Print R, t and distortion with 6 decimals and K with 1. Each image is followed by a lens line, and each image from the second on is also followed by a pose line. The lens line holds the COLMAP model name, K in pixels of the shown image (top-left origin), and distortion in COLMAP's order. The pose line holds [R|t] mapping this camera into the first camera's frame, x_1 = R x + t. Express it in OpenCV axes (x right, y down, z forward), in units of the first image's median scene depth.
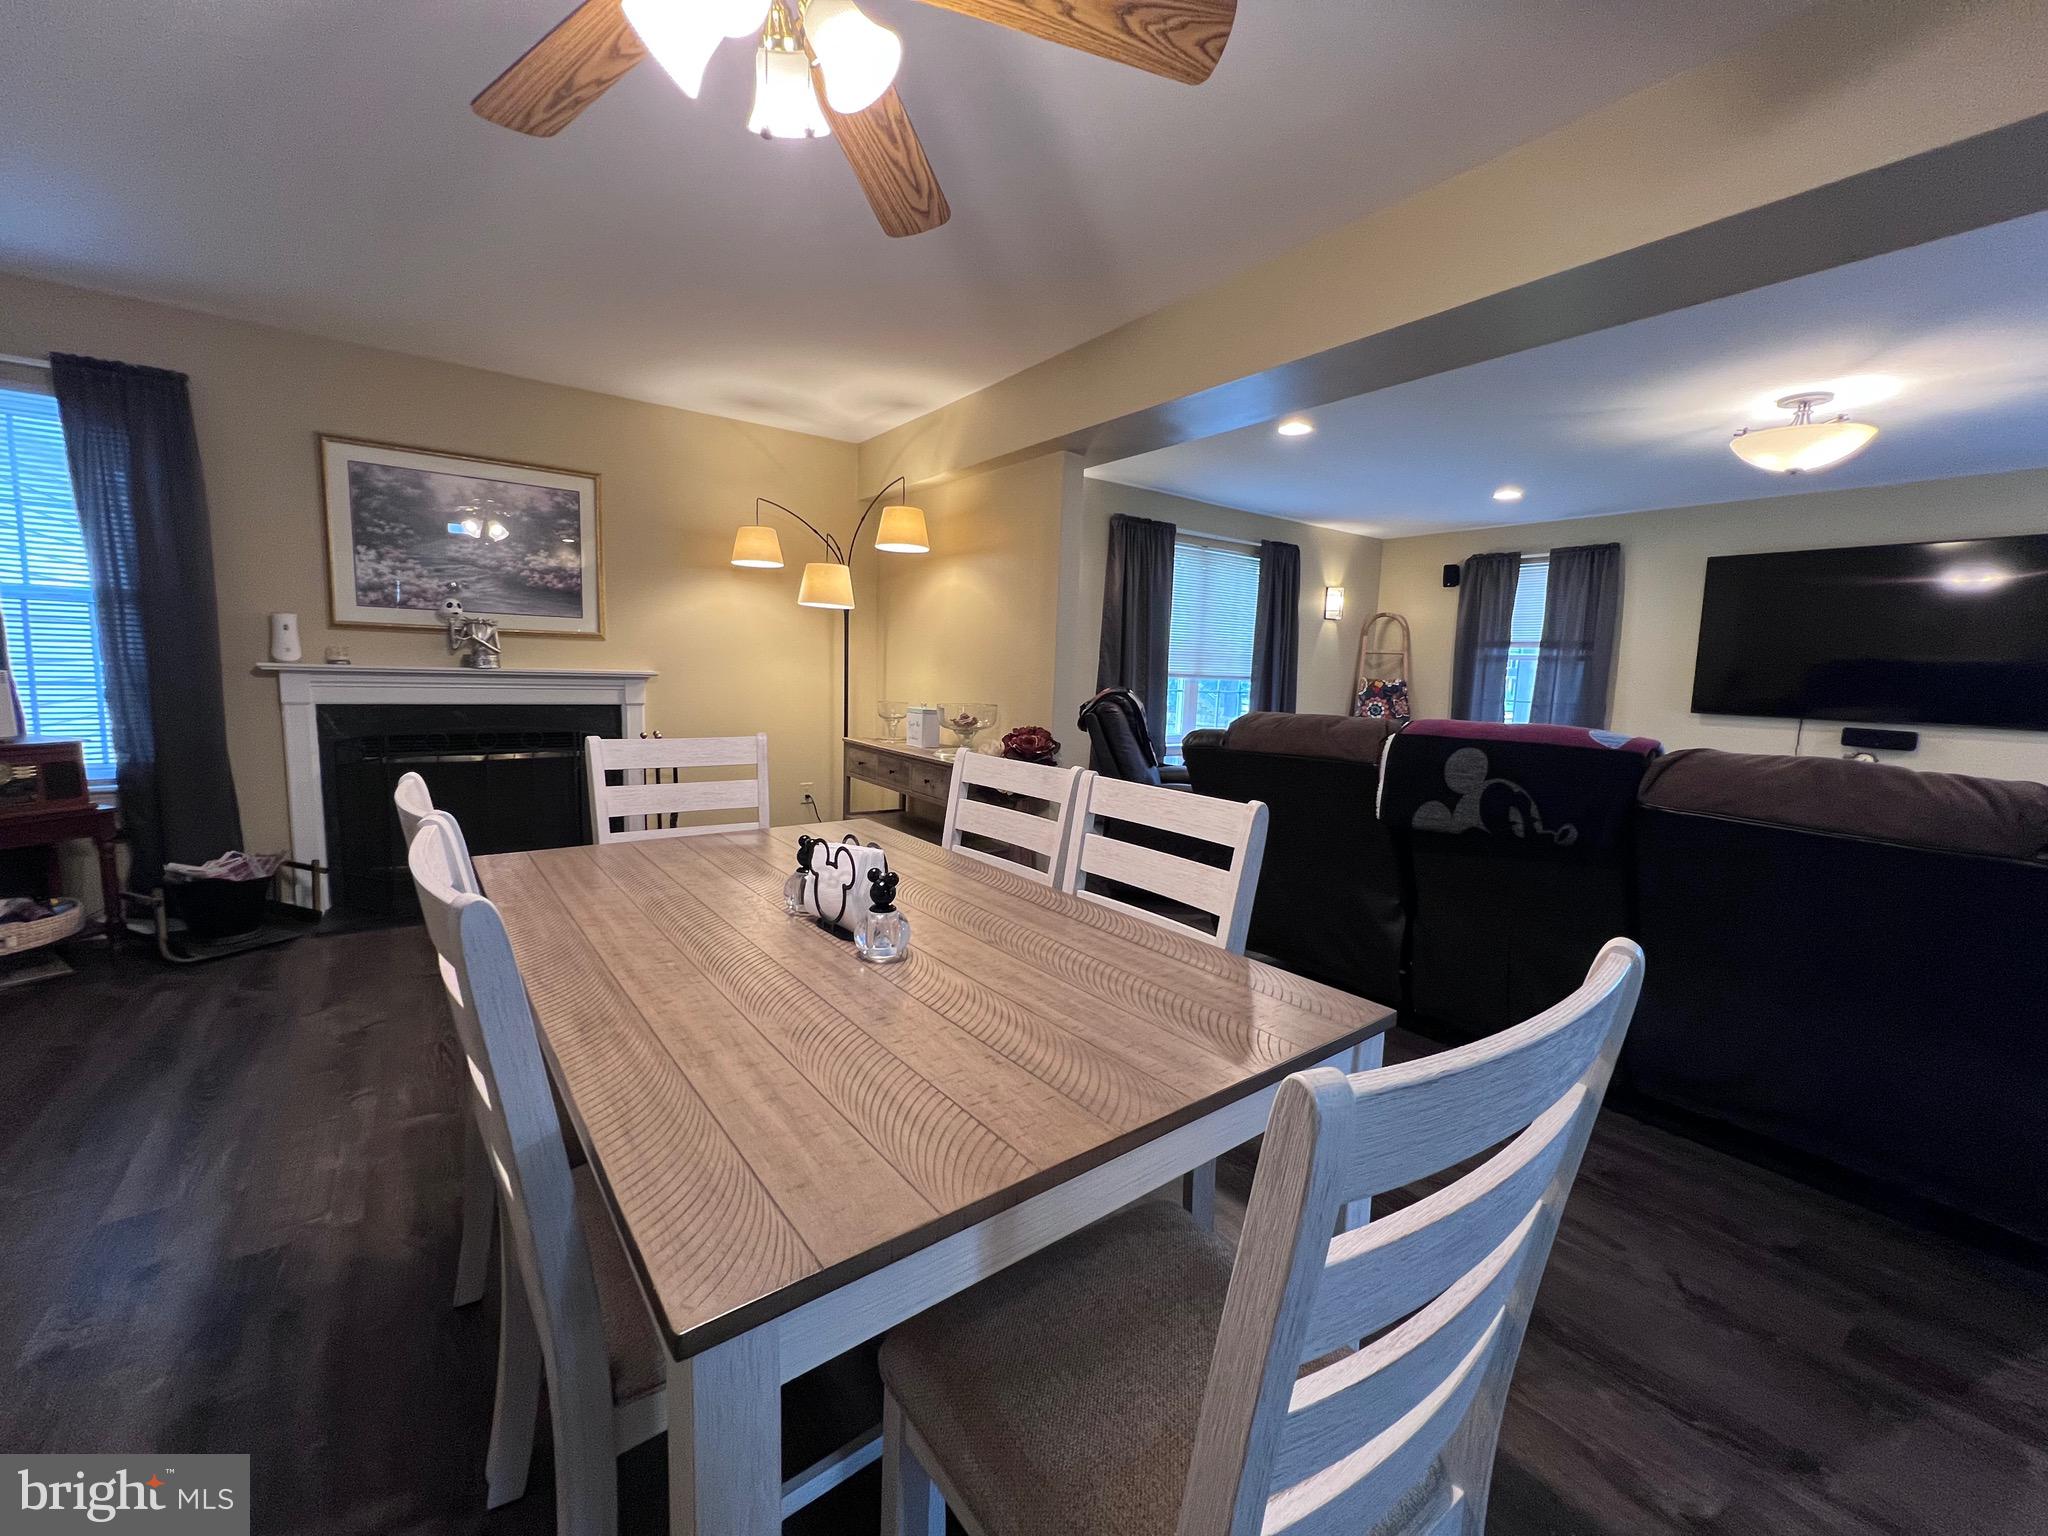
lens RADIAL K [[829.4, 0, 1024.0], [0, 829.4, 768.0], [0, 0, 1]] dist [0.001126, 0.000789]
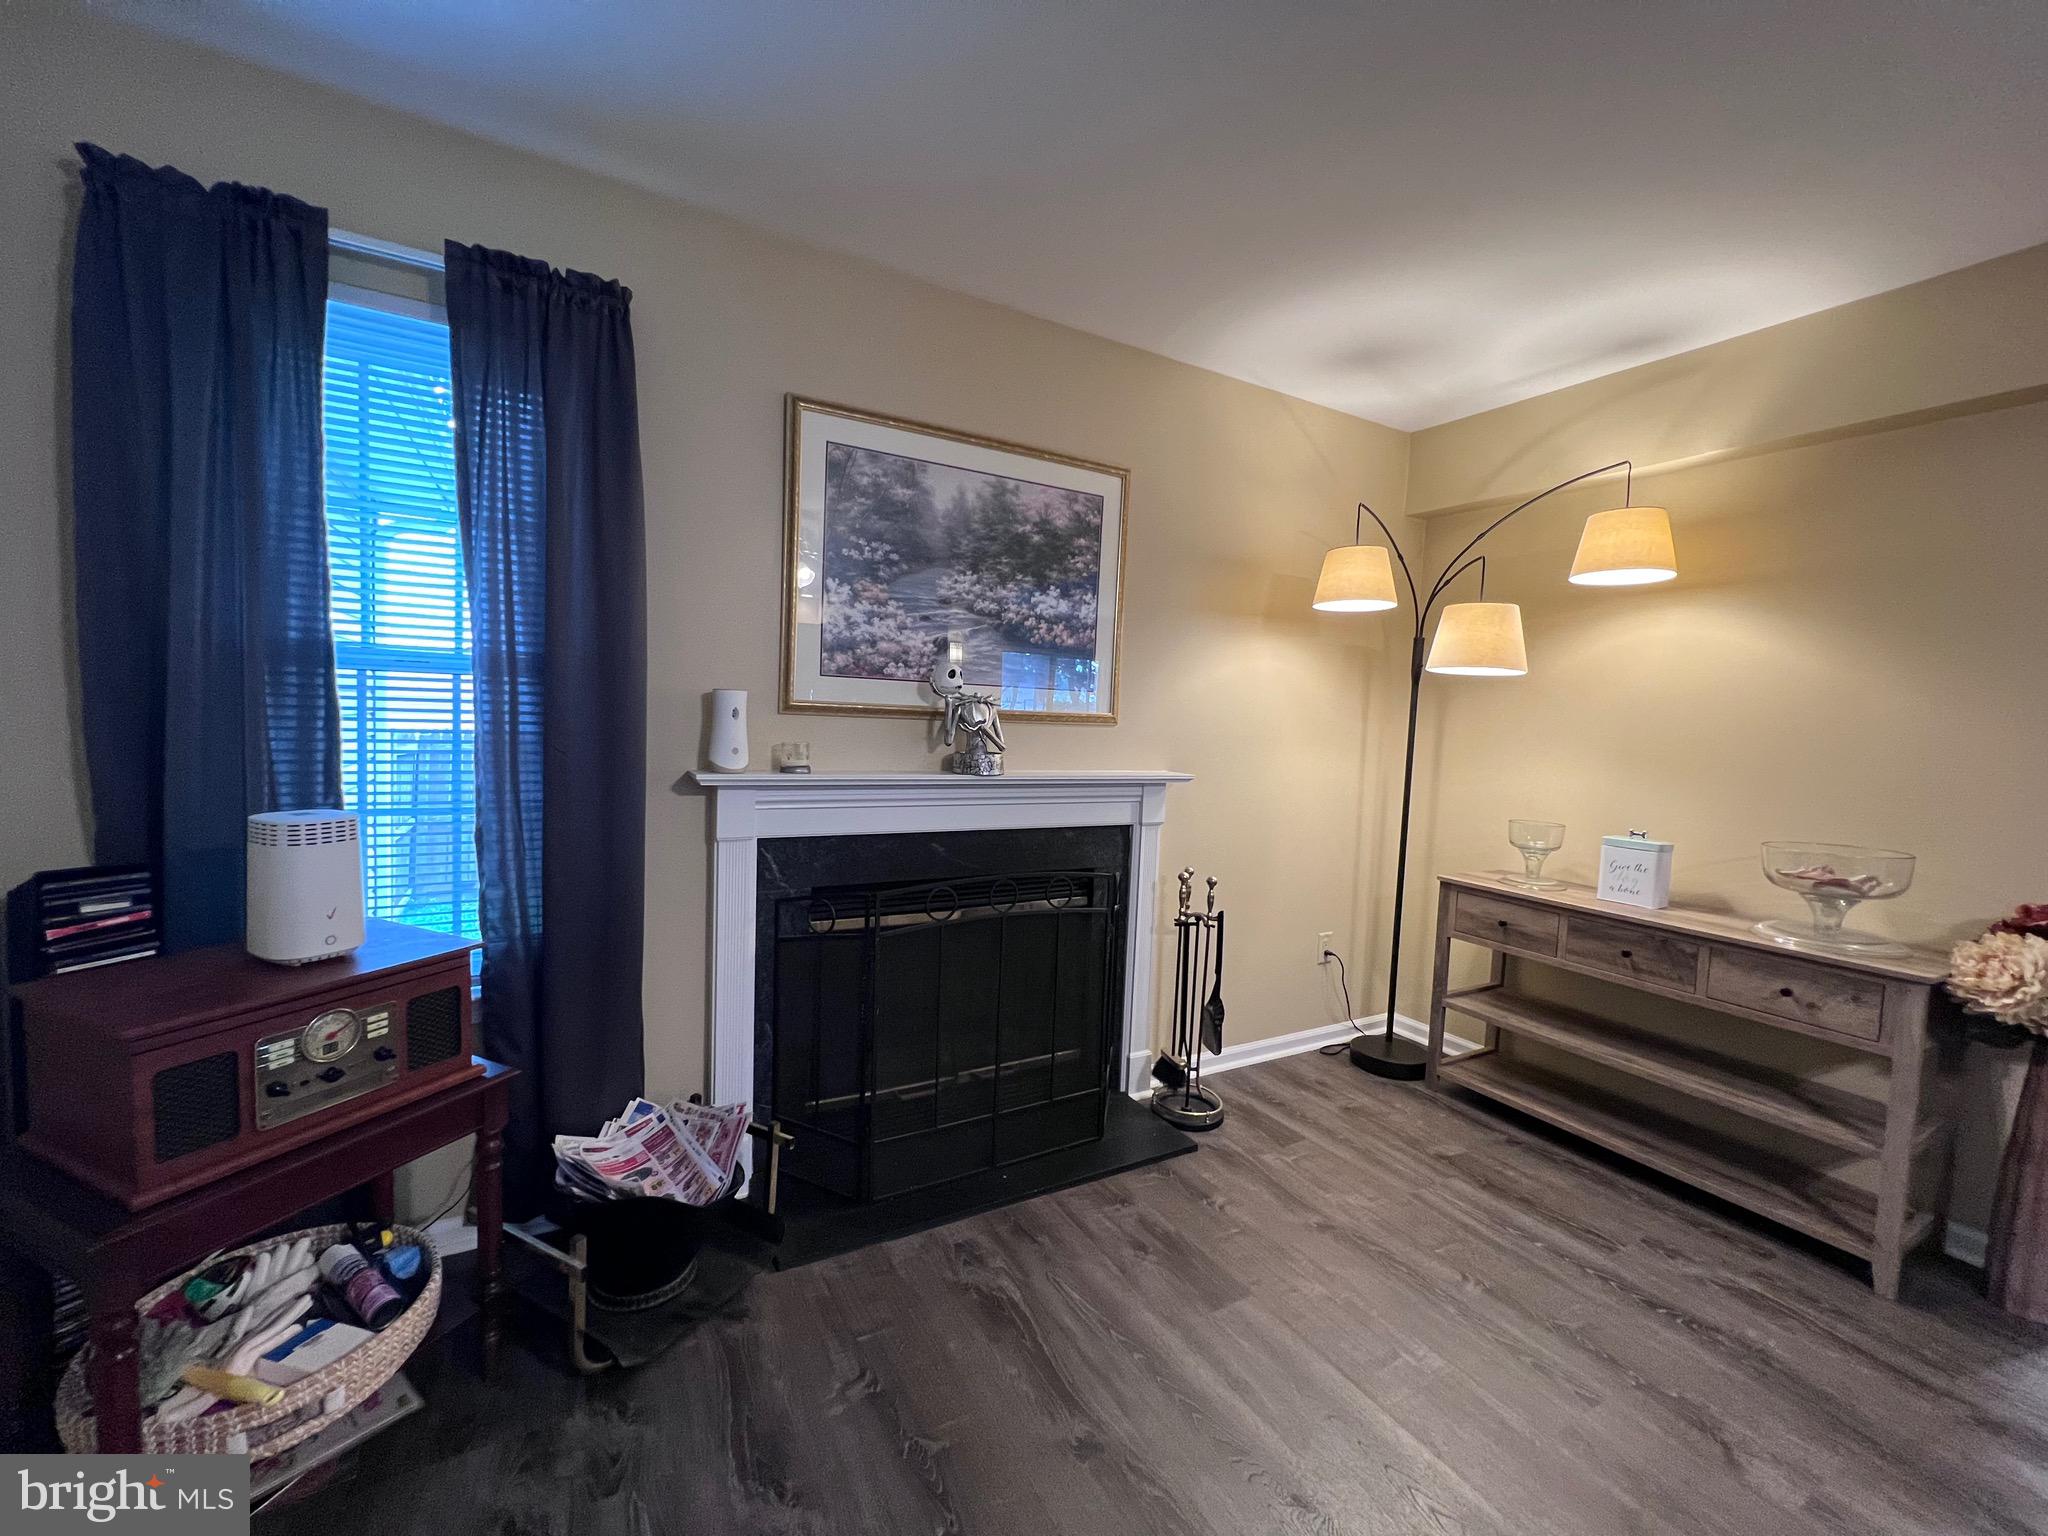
lens RADIAL K [[829.4, 0, 1024.0], [0, 829.4, 768.0], [0, 0, 1]] dist [0.001126, 0.000789]
pose [[0.992958, 0.017288, -0.117202, -0.571358], [-0.024200, 0.998034, -0.057810, -0.094233], [0.115972, 0.060239, 0.991424, 0.409265]]
